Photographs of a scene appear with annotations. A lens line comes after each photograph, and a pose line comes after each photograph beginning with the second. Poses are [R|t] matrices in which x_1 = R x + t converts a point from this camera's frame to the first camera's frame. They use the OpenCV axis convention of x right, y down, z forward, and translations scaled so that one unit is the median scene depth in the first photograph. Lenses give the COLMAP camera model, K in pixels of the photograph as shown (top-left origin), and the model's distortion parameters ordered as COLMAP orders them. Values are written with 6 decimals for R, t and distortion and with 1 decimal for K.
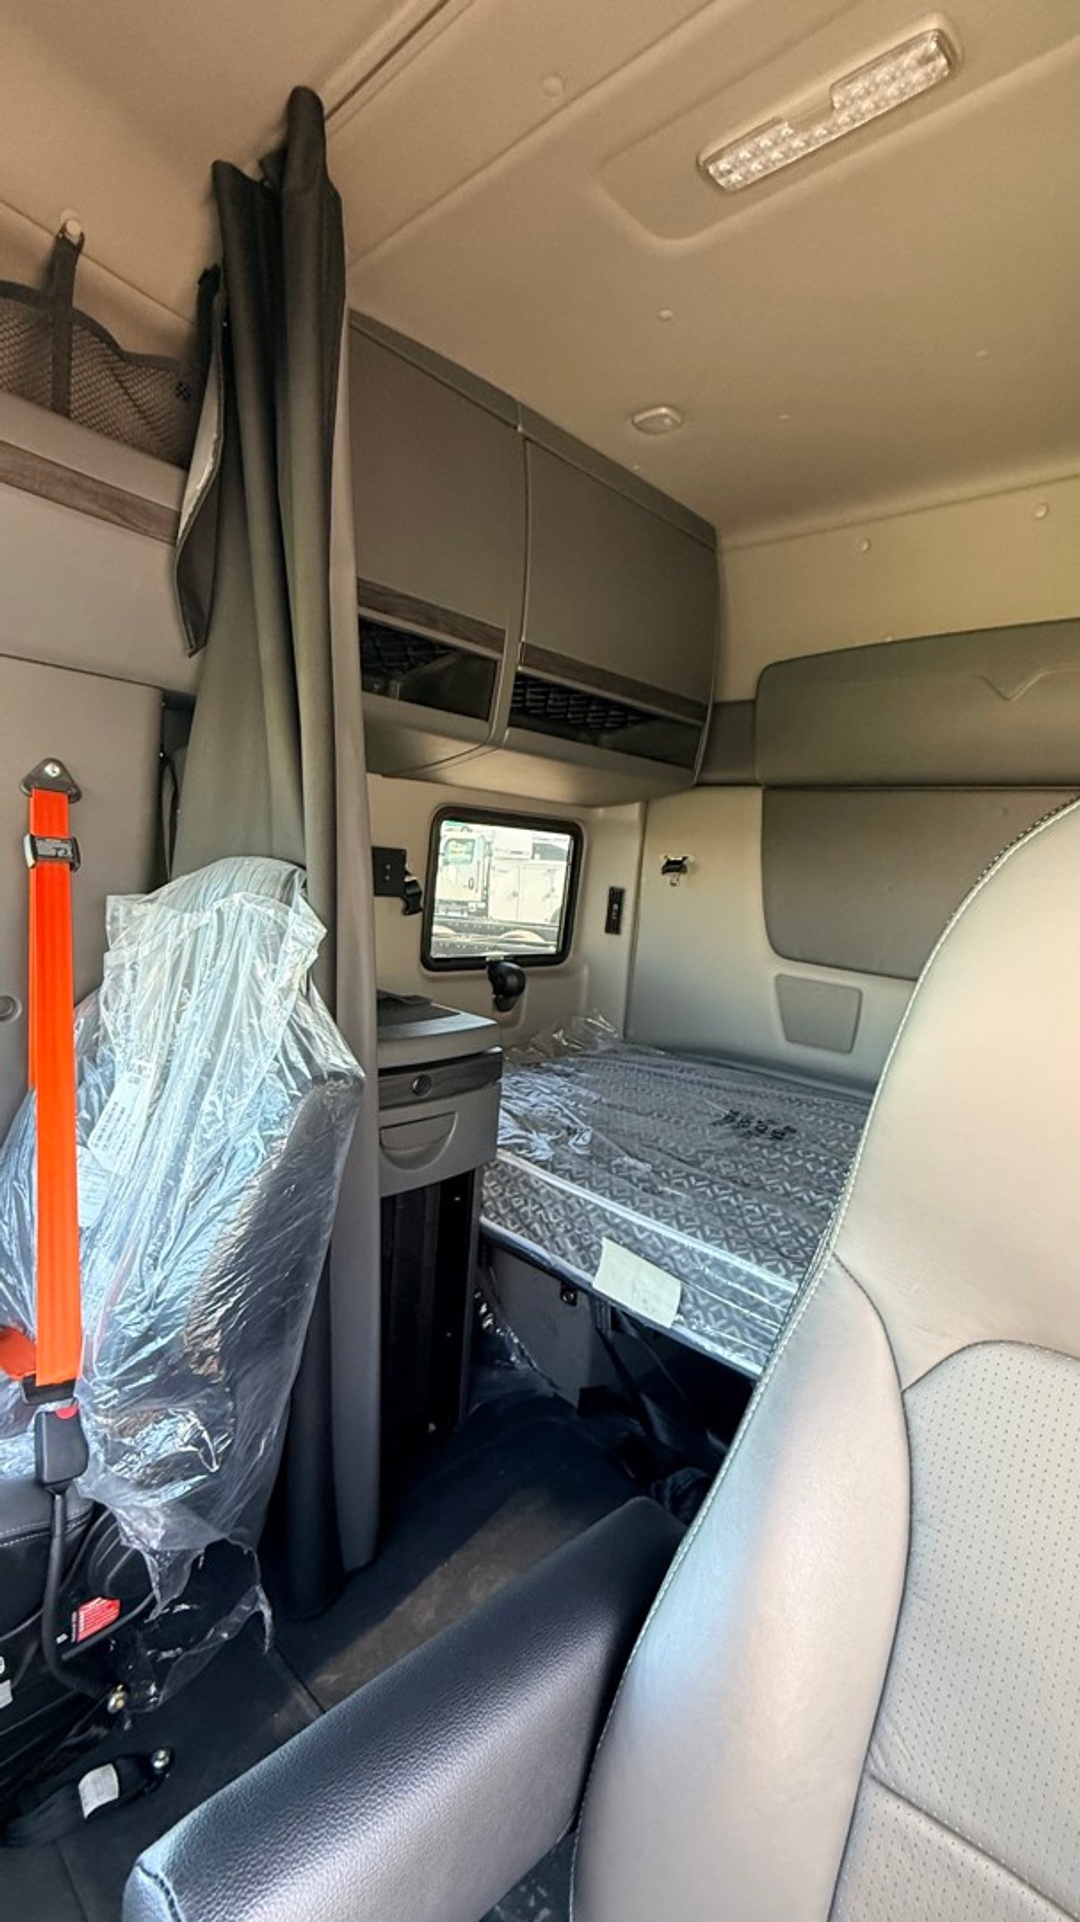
lens RADIAL K [[840.0, 0, 539.7], [0, 840.0, 953.9], [0, 0, 1]] dist [-0.000585, -0.000675]
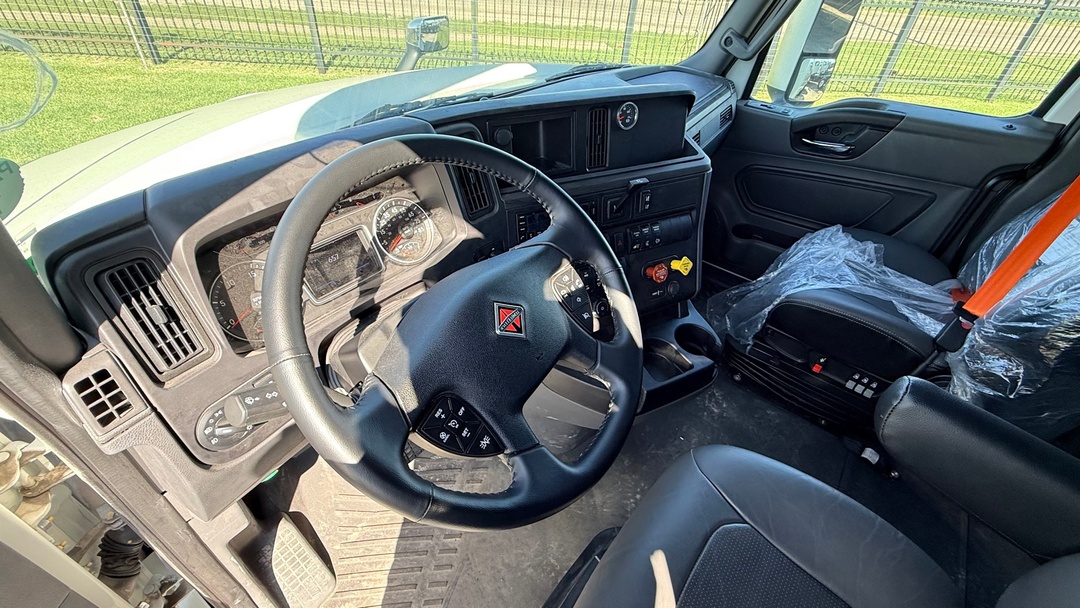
lens RADIAL K [[472.0, 0, 536.5], [0, 472.0, 303.9], [0, 0, 1]] dist [-0.000585, -0.000675]
pose [[0.104713, 0.582536, -0.806032, 0.210897], [-0.175106, 0.808625, 0.561662, 0.029525], [0.978965, 0.082328, 0.186679, -0.236686]]
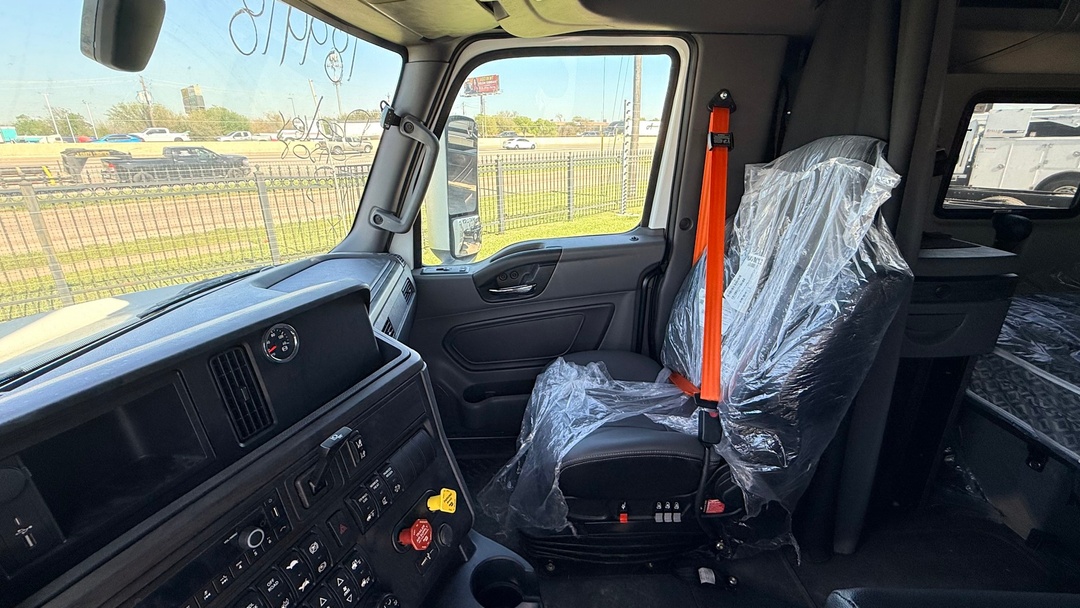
lens RADIAL K [[472.0, 0, 536.5], [0, 472.0, 303.9], [0, 0, 1]] dist [-0.000585, -0.000675]
pose [[0.711290, 0.164311, -0.683425, -0.100692], [-0.027522, 0.978059, 0.206503, 0.034638], [0.702360, -0.128074, 0.700205, -0.102976]]
